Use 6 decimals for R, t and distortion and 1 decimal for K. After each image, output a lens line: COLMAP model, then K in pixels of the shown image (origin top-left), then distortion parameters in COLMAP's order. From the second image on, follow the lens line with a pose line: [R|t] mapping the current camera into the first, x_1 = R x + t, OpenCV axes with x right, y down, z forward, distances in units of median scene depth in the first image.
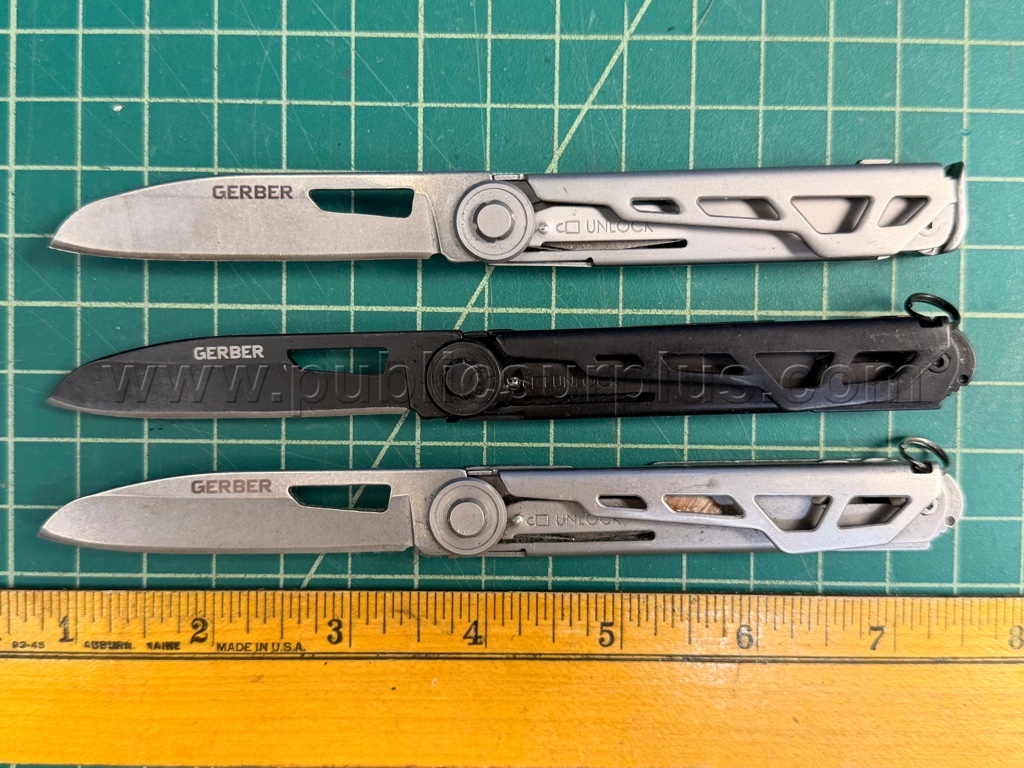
lens RADIAL K [[1130.5, 0, 514.4], [0, 1130.5, 386.0], [0, 0, 1]] dist [0.022969, 0.000000]
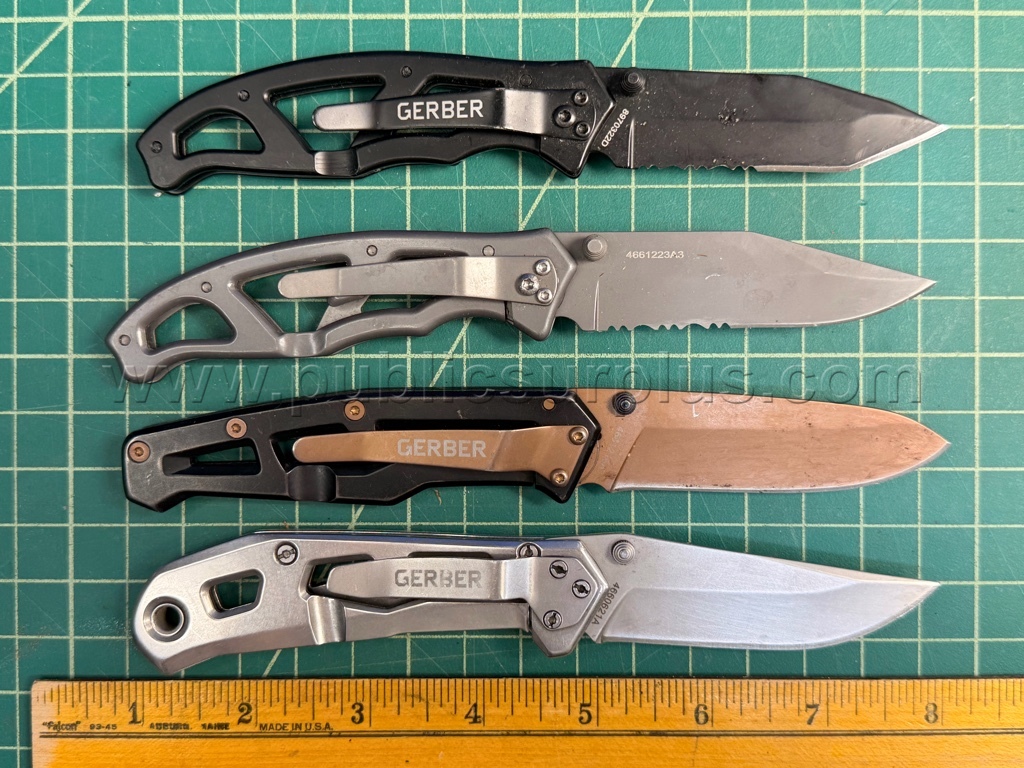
lens RADIAL K [[1130.5, 0, 511.4], [0, 1130.5, 382.3], [0, 0, 1]] dist [0.022969, 0.000000]
pose [[0.999580, -0.013430, 0.025692, -0.006733], [0.014463, 0.999077, -0.040453, 0.010382], [-0.025125, 0.040807, 0.998851, -0.210866]]
